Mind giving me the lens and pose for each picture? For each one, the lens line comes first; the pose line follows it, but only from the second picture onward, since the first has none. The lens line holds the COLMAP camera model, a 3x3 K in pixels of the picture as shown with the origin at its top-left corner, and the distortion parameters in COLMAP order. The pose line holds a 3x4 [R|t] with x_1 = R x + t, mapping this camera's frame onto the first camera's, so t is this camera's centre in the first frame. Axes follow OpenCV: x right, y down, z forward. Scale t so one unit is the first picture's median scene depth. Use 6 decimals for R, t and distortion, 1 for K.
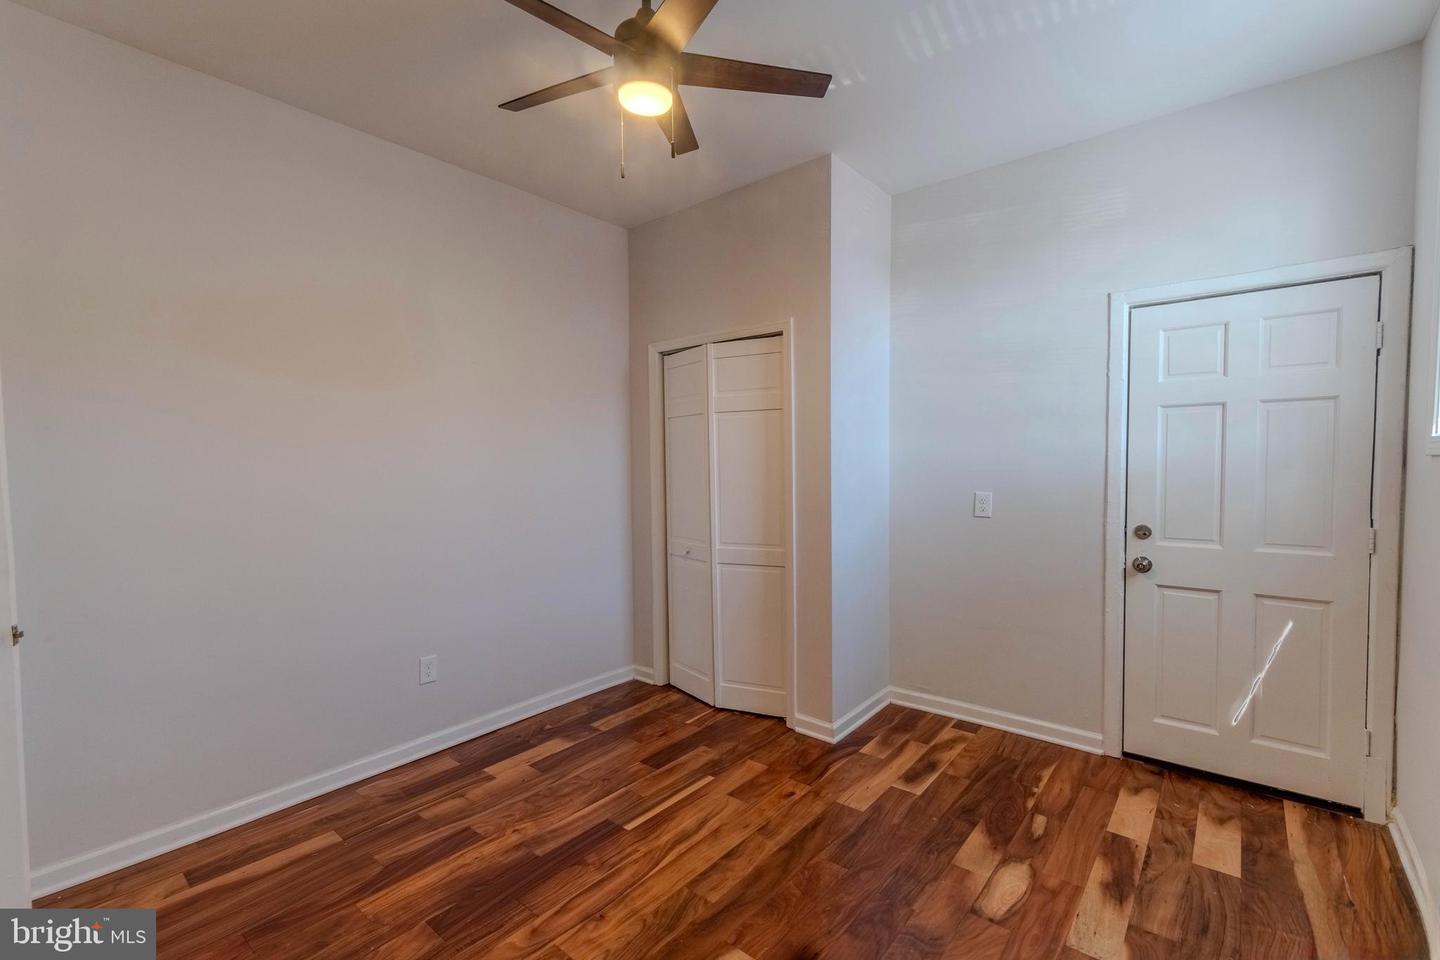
lens RADIAL K [[625.0, 0, 722.1], [0, 625.0, 483.9], [0, 0, 1]] dist [0.009199, -0.000058]
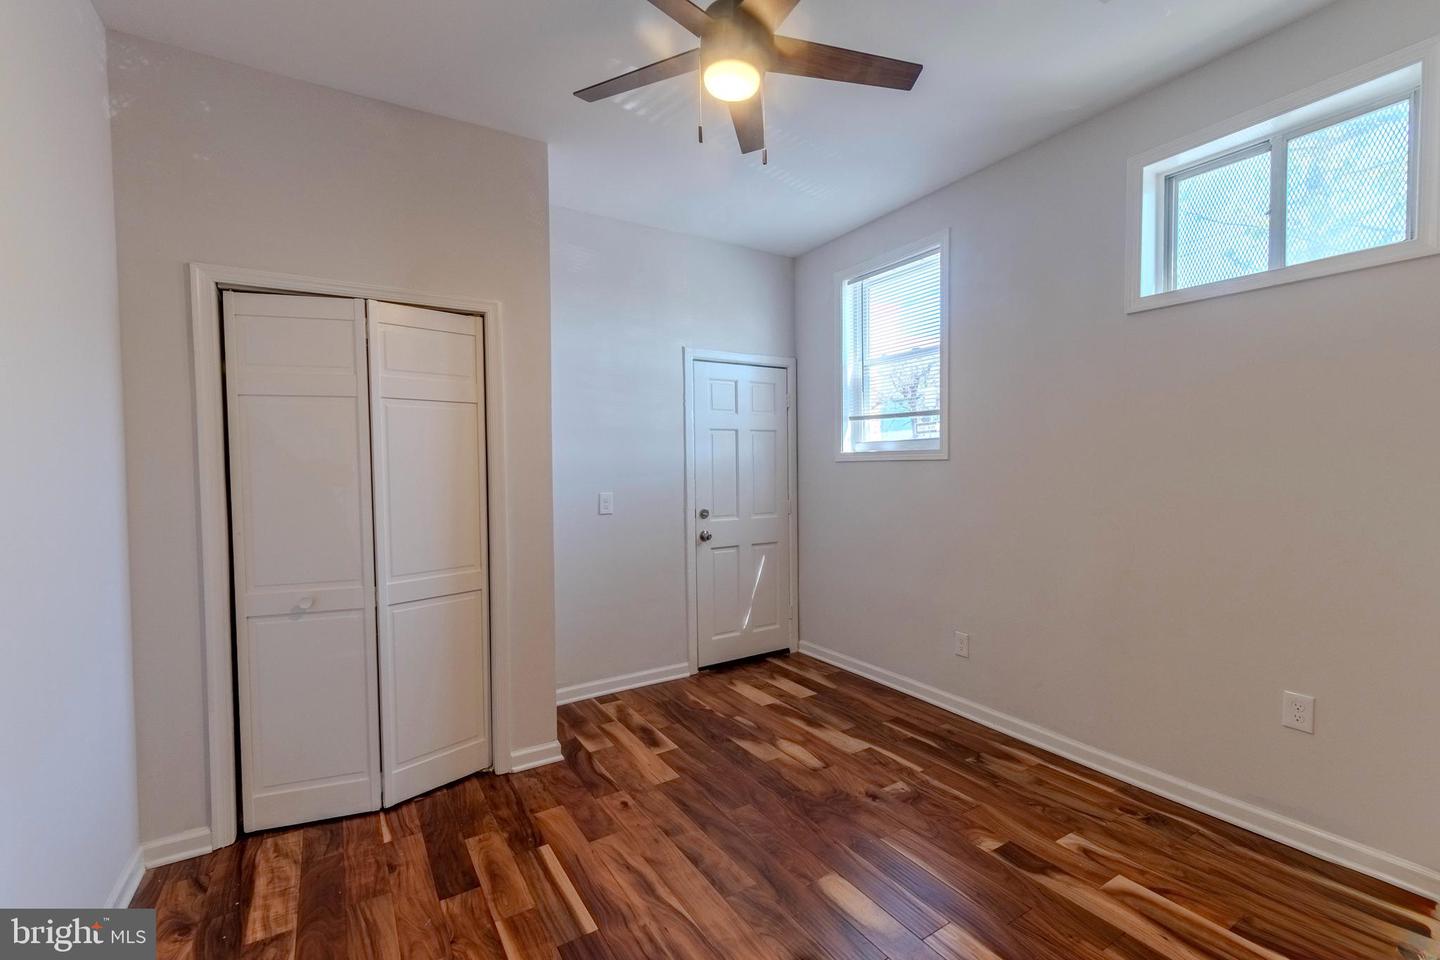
lens RADIAL K [[625.0, 0, 722.1], [0, 625.0, 483.9], [0, 0, 1]] dist [0.009199, -0.000058]
pose [[0.315266, -0.023084, 0.948723, -0.728482], [0.045544, 0.998920, 0.009171, -0.004802], [-0.947910, 0.040317, 0.315977, 0.507014]]
